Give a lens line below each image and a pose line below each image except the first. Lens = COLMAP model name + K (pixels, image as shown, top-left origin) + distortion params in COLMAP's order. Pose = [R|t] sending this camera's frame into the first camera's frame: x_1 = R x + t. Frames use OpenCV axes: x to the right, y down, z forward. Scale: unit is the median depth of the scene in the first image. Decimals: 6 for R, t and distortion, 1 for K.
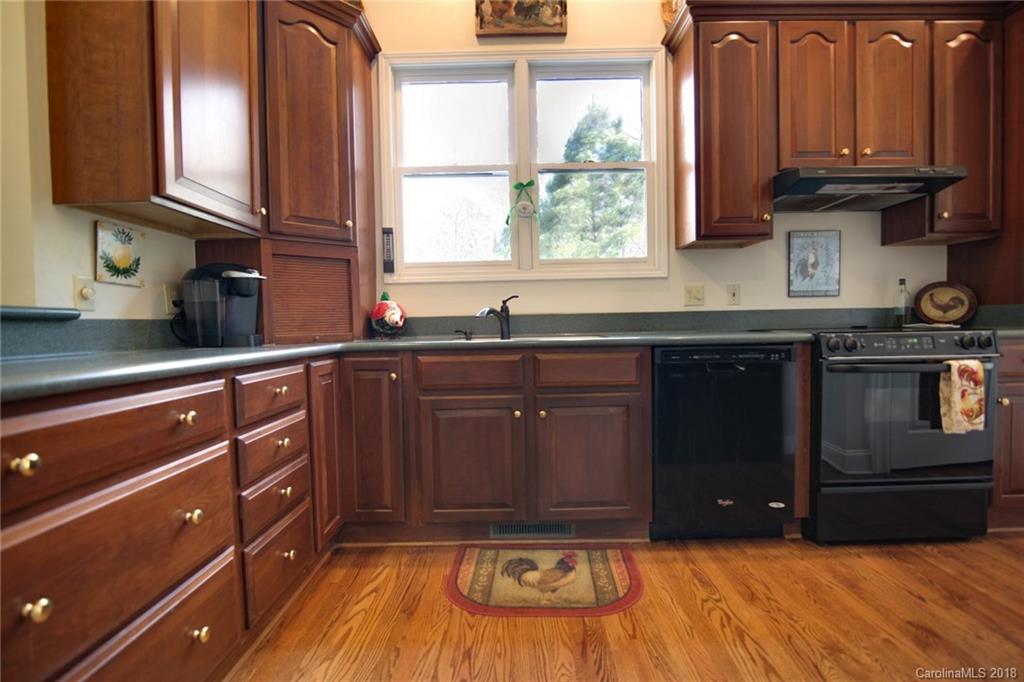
lens RADIAL K [[472.1, 0, 519.0], [0, 472.1, 341.7], [0, 0, 1]] dist [-0.022122, 0.002549]
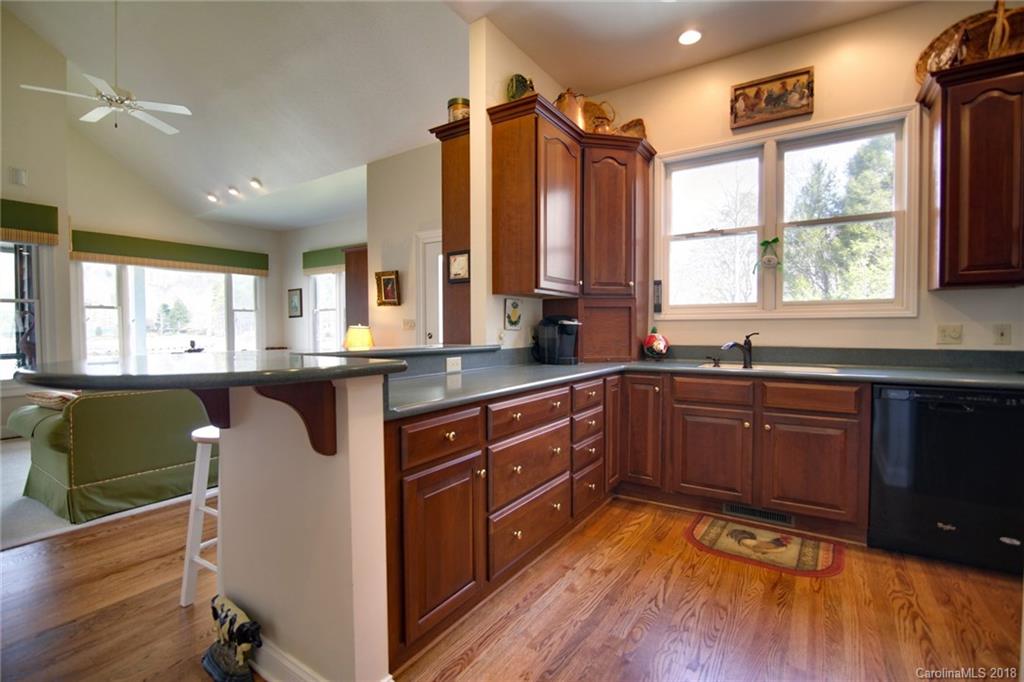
lens RADIAL K [[472.1, 0, 511.1], [0, 472.1, 340.6], [0, 0, 1]] dist [-0.022122, 0.002549]
pose [[0.835868, 0.032462, -0.547970, 0.159263], [-0.034637, 0.999380, 0.006369, -0.073764], [0.547837, 0.013656, 0.836474, -0.500502]]
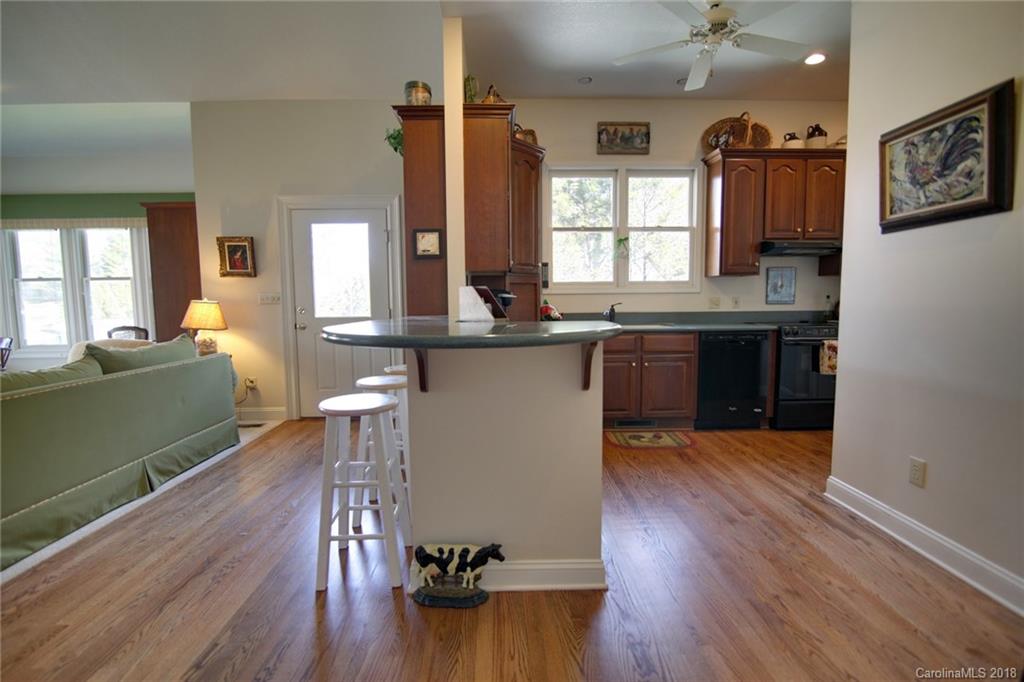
lens RADIAL K [[472.1, 0, 509.3], [0, 472.1, 341.9], [0, 0, 1]] dist [-0.022122, 0.002549]
pose [[0.999529, 0.008081, 0.029599, -0.588143], [-0.009517, 0.998768, 0.048700, -0.037045], [-0.029169, -0.048959, 0.998375, -0.985390]]
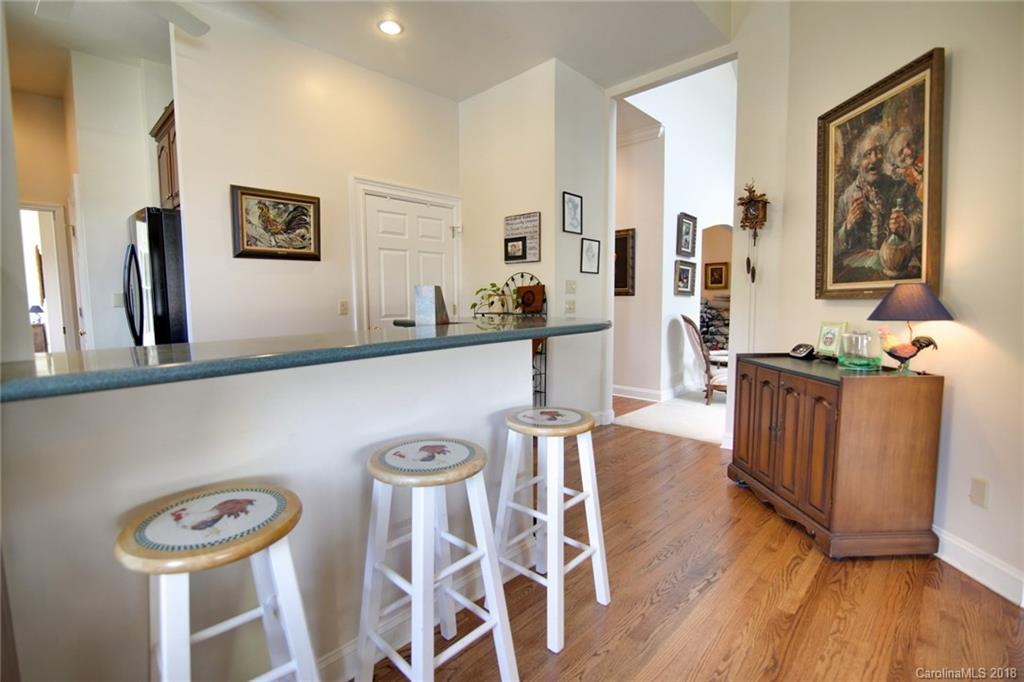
lens RADIAL K [[472.1, 0, 512.0], [0, 472.1, 340.2], [0, 0, 1]] dist [-0.022122, 0.002549]
pose [[-0.723035, -0.036899, 0.689825, -2.116529], [0.048555, 0.993388, 0.104029, -0.147121], [-0.689103, 0.108712, -0.716463, 2.043950]]
